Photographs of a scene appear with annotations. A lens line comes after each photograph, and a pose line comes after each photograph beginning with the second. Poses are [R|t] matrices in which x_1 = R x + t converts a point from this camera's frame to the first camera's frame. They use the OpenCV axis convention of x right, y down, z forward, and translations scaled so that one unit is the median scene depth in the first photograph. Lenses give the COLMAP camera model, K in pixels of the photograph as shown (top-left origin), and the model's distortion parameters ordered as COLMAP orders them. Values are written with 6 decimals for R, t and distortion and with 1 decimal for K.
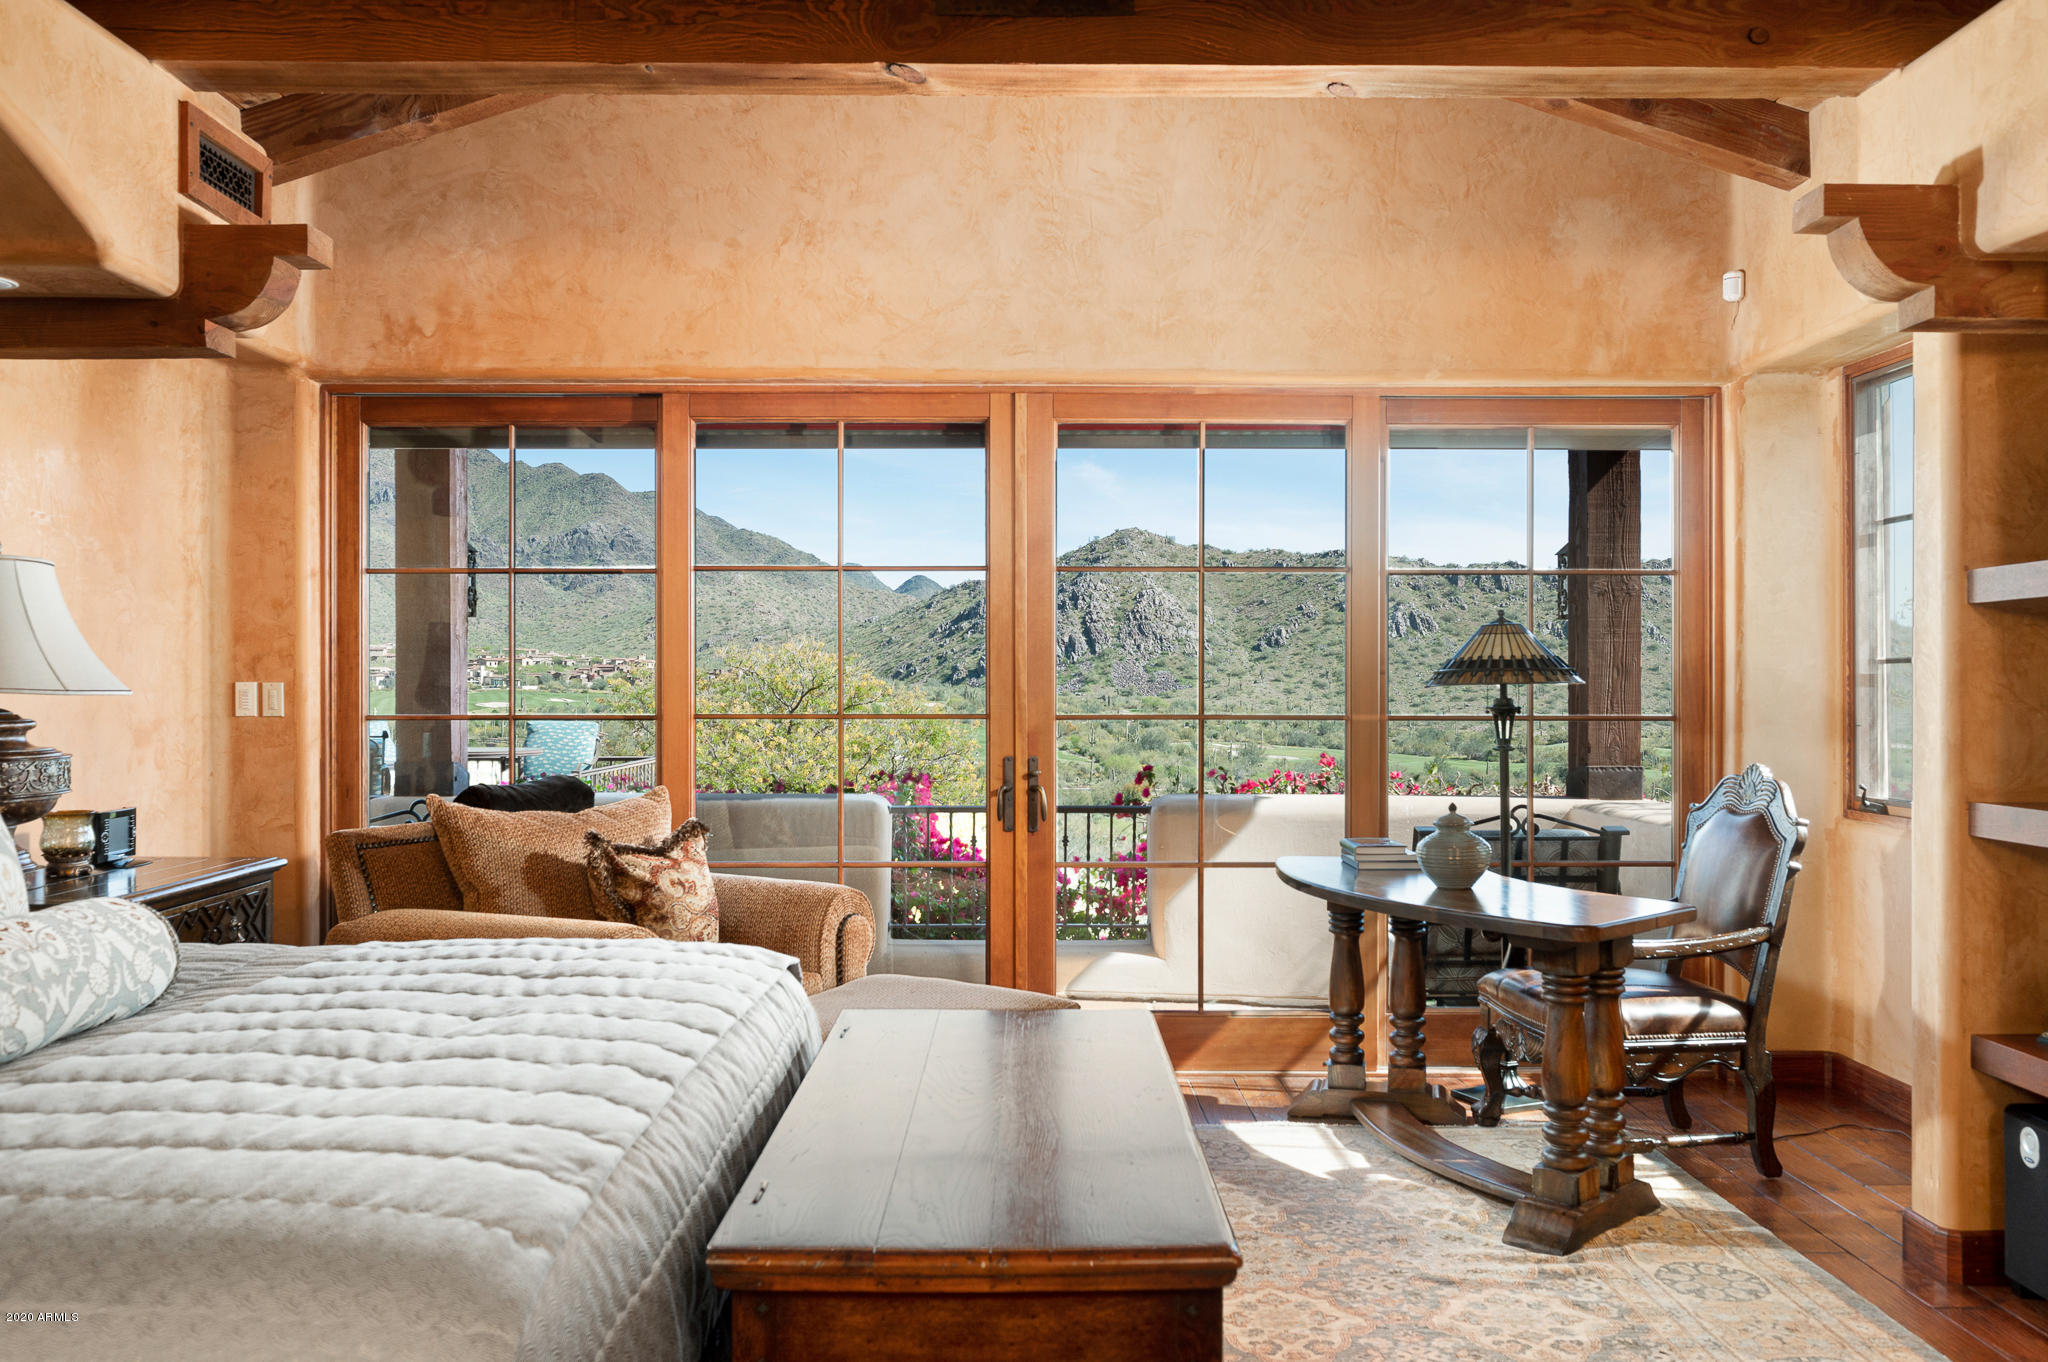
lens RADIAL K [[1639.7, 0, 1025.8], [0, 1639.7, 672.6], [0, 0, 1]] dist [0.005100, -0.004140]
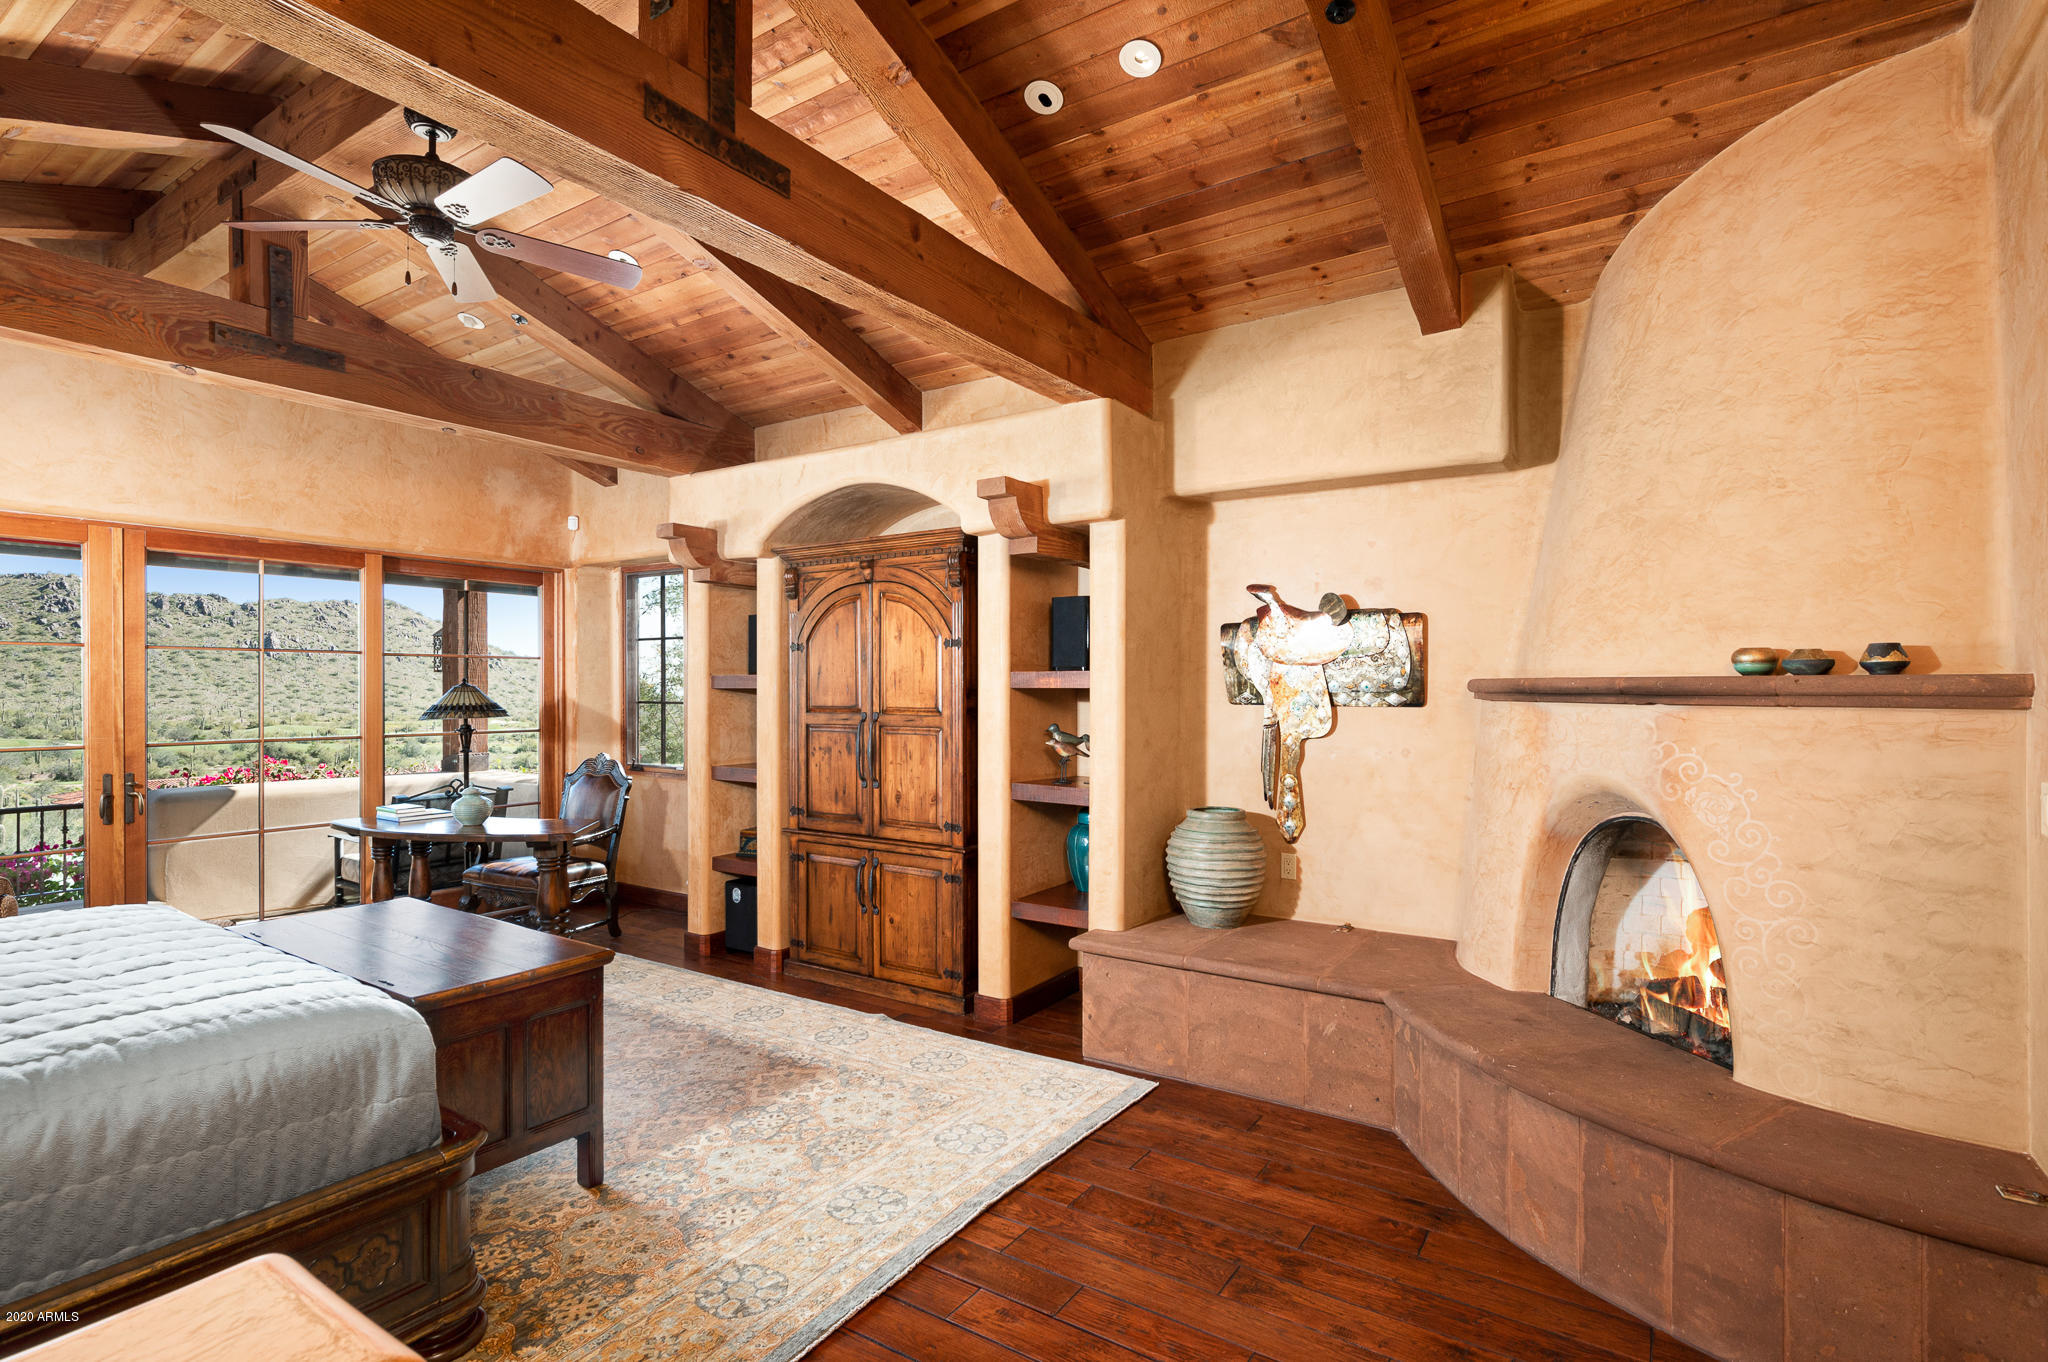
lens RADIAL K [[992.6, 0, 1026.2], [0, 992.6, 685.4], [0, 0, 1]] dist [0.002393, 0.000406]
pose [[0.555466, -0.000185, 0.831539, -0.300333], [-0.007354, 0.999960, 0.005135, -0.040078], [-0.831507, -0.008968, 0.555442, -0.183381]]
